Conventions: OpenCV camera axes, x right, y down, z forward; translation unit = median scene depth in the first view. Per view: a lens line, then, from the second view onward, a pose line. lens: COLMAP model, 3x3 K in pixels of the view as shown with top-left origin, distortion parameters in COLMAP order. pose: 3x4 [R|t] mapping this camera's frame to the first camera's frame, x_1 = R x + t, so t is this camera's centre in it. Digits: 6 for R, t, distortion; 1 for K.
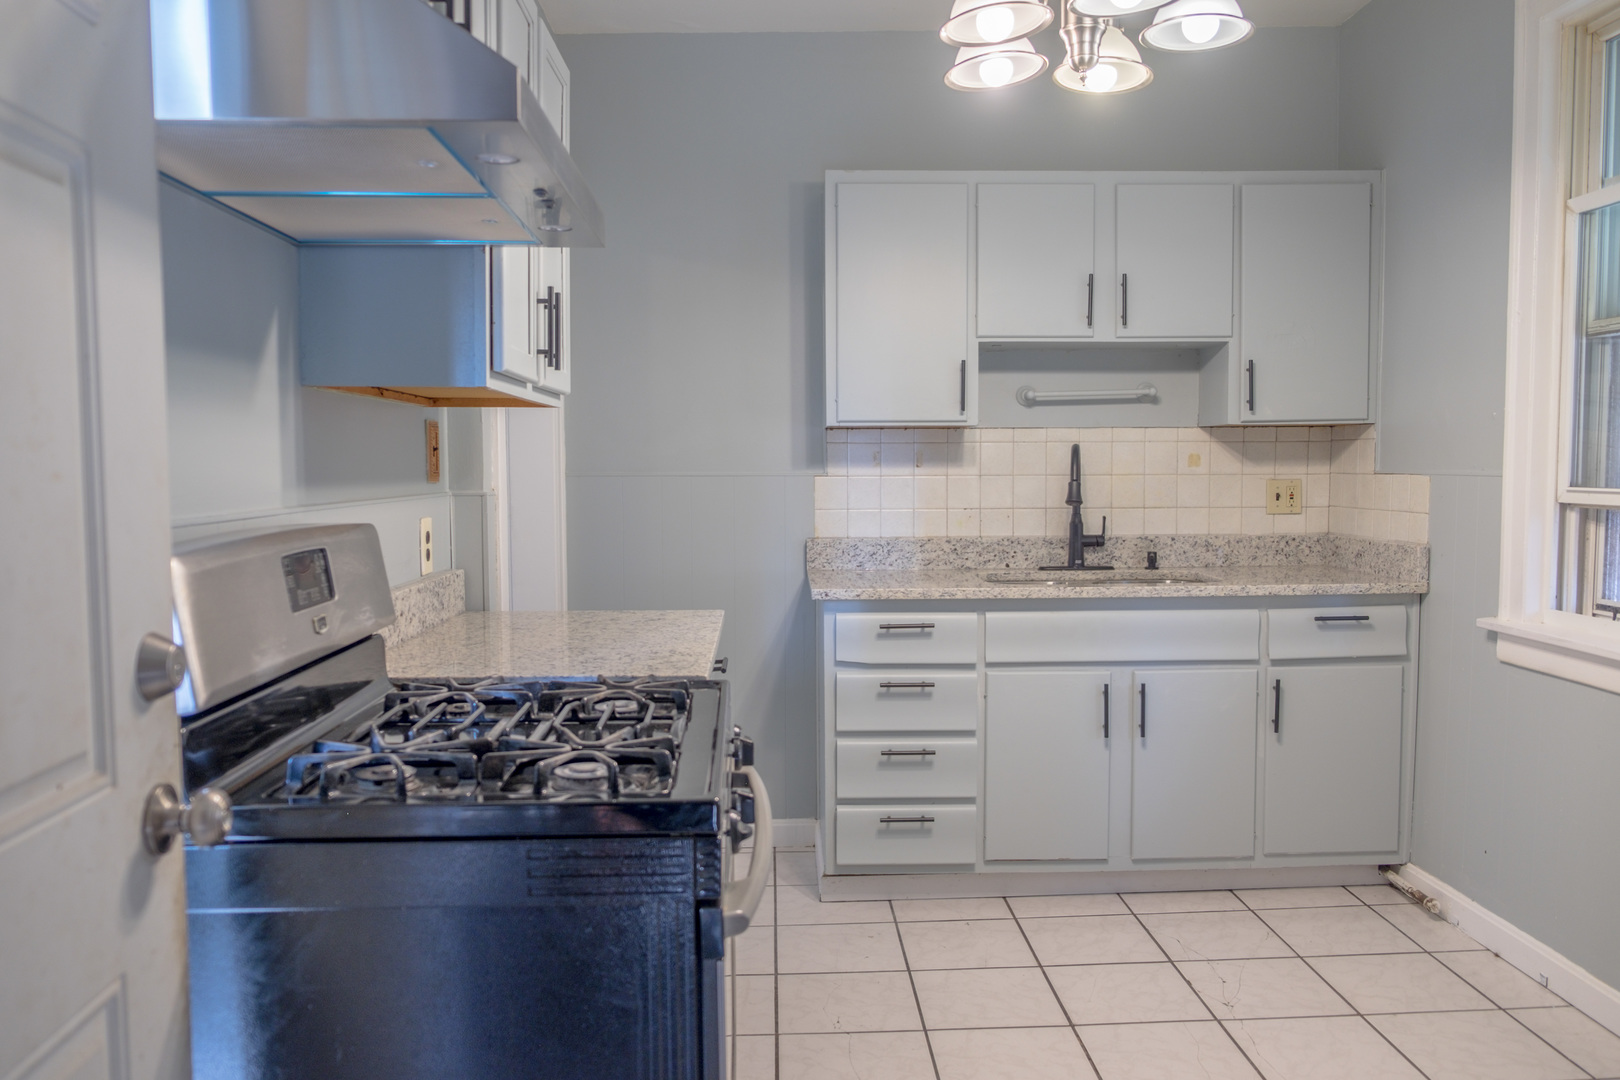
lens RADIAL K [[1282.3, 0, 821.6], [0, 1282.3, 554.4], [0, 0, 1]] dist [-0.032097, 0.039046]
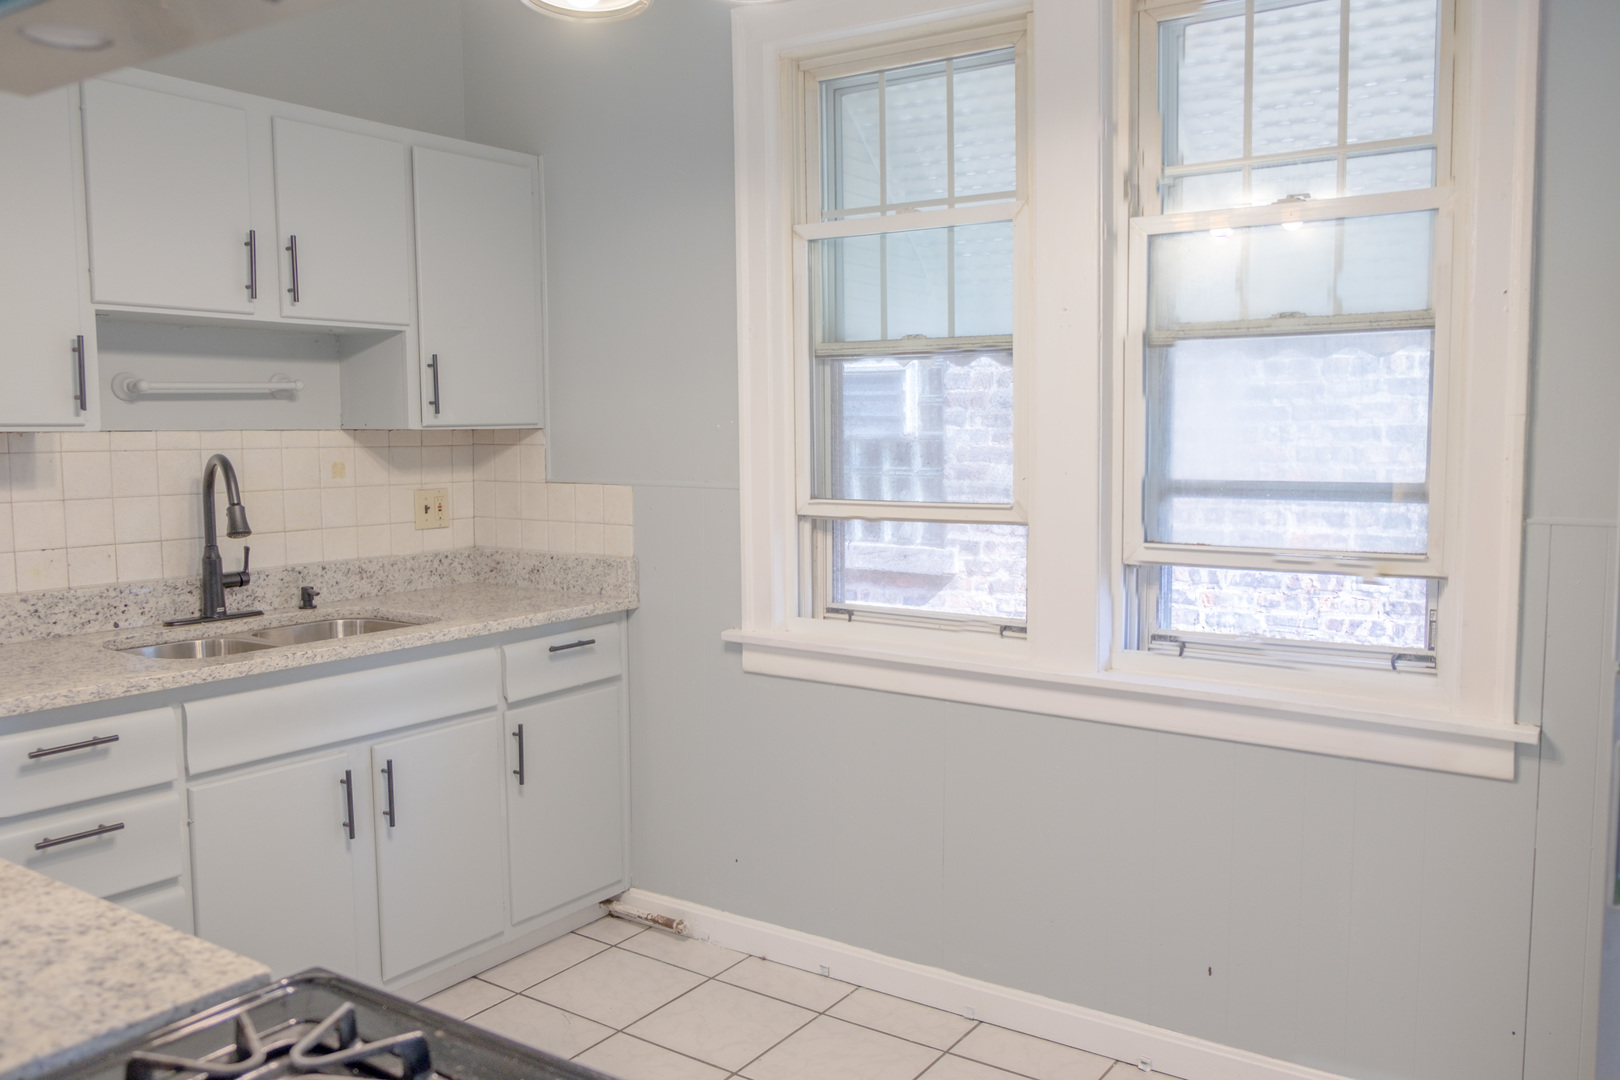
lens RADIAL K [[1282.3, 0, 826.0], [0, 1282.3, 526.8], [0, 0, 1]] dist [-0.032097, 0.039046]
pose [[0.592701, -0.058363, 0.803305, -0.213997], [0.055728, 0.997953, 0.031387, -0.052791], [-0.803492, 0.026163, 0.594740, 0.302759]]
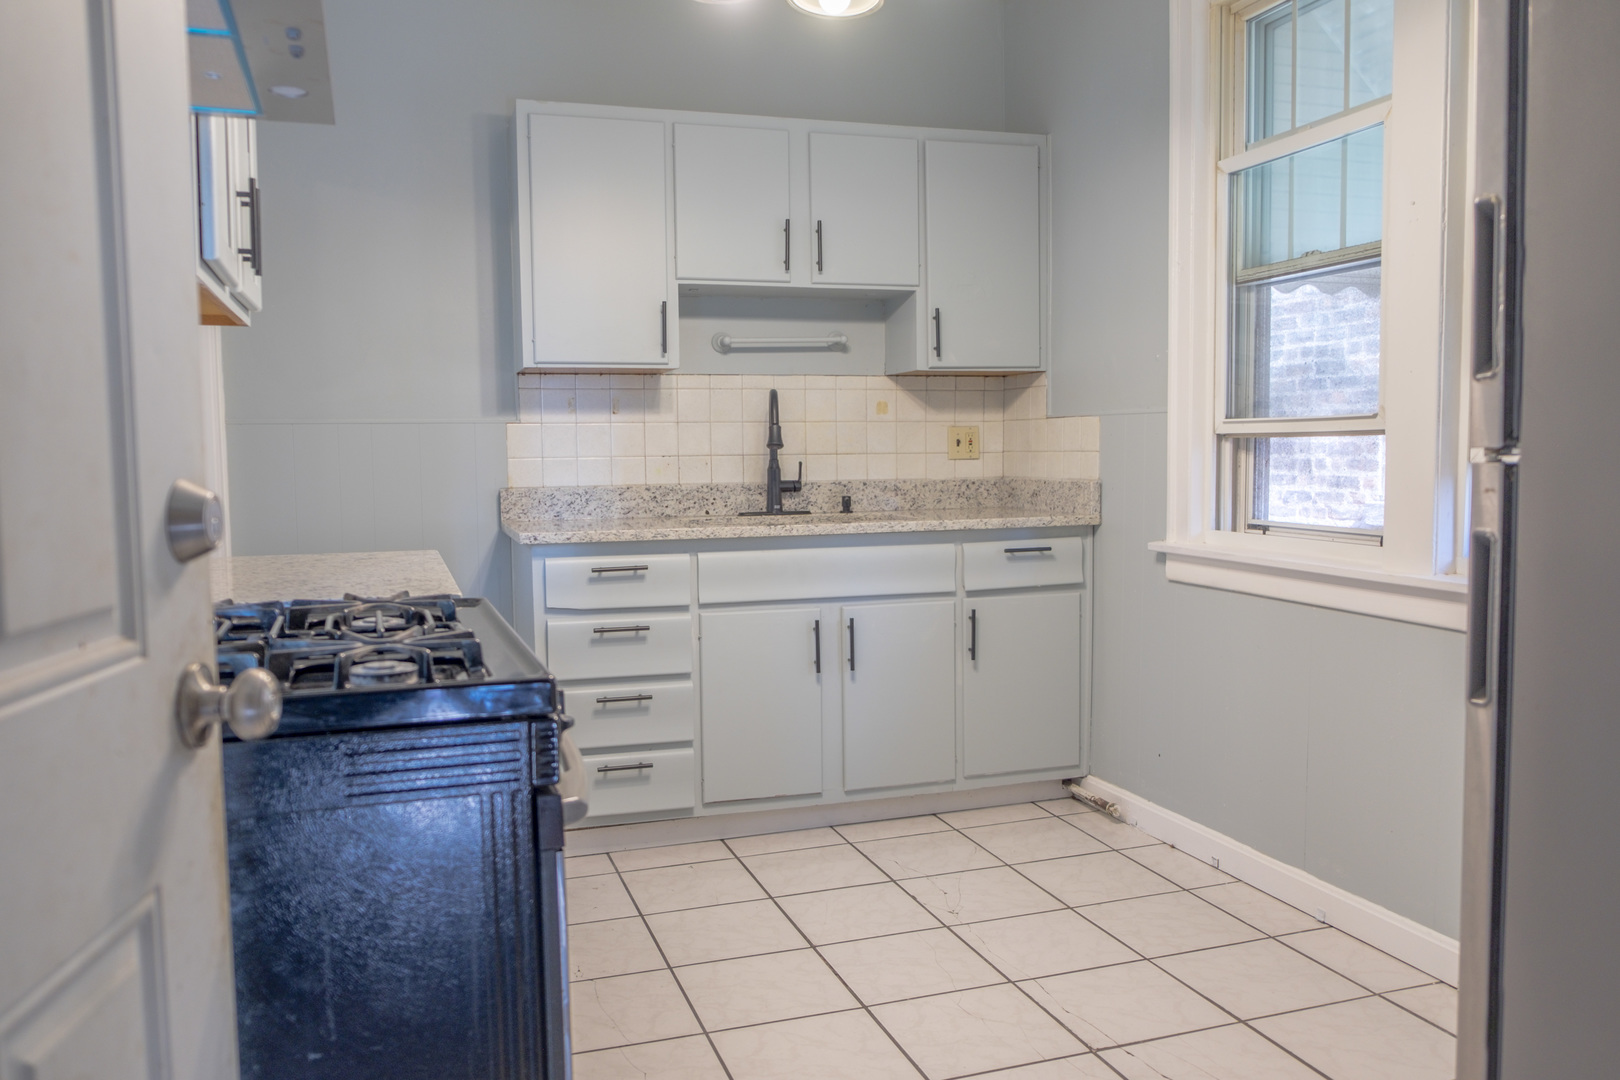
lens RADIAL K [[1282.3, 0, 817.4], [0, 1282.3, 550.6], [0, 0, 1]] dist [-0.032097, 0.039046]
pose [[0.960259, -0.026527, 0.277846, -0.058271], [0.024972, 0.999646, 0.009135, 0.036061], [-0.277990, -0.001833, 0.960582, 0.020561]]
